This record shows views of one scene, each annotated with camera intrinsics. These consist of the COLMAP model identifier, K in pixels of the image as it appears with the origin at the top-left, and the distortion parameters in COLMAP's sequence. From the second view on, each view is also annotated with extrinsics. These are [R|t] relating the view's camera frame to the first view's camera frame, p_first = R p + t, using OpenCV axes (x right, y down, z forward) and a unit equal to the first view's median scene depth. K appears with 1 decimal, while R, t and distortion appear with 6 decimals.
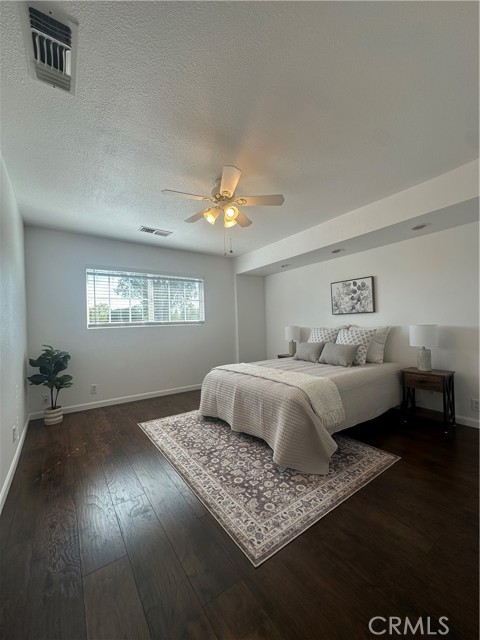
lens RADIAL K [[255.9, 0, 241.2], [0, 255.9, 319.8], [0, 0, 1]] dist [-0.006539, 0.001804]
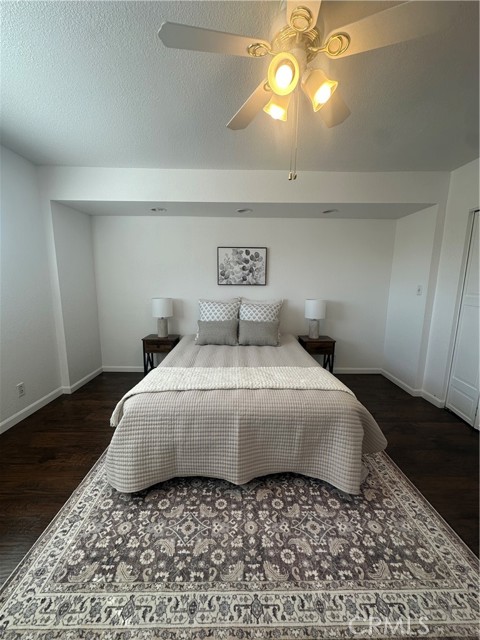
lens RADIAL K [[255.9, 0, 239.7], [0, 255.9, 316.6], [0, 0, 1]] dist [-0.006539, 0.001804]
pose [[0.565534, -0.088473, 0.819966, -0.434948], [-0.040447, 0.990058, 0.134722, -0.045222], [-0.823732, -0.109355, 0.556333, 0.609902]]
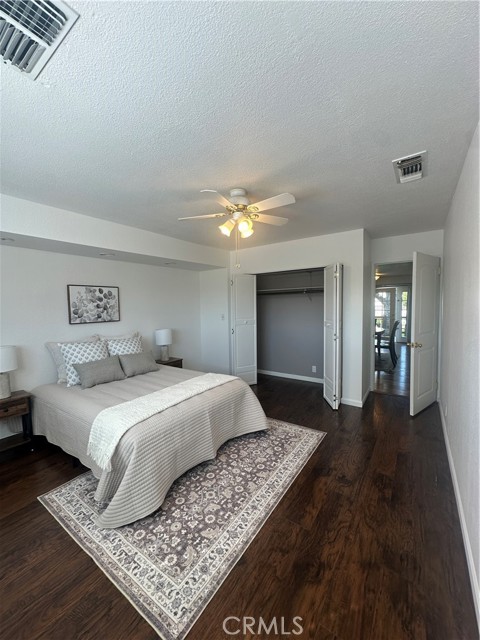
lens RADIAL K [[255.9, 0, 238.5], [0, 255.9, 321.5], [0, 0, 1]] dist [-0.006539, 0.001804]
pose [[-0.333306, -0.023641, 0.942522, -0.778186], [0.015305, 0.999418, 0.030480, -0.061902], [-0.942694, 0.024585, -0.332751, 1.050004]]
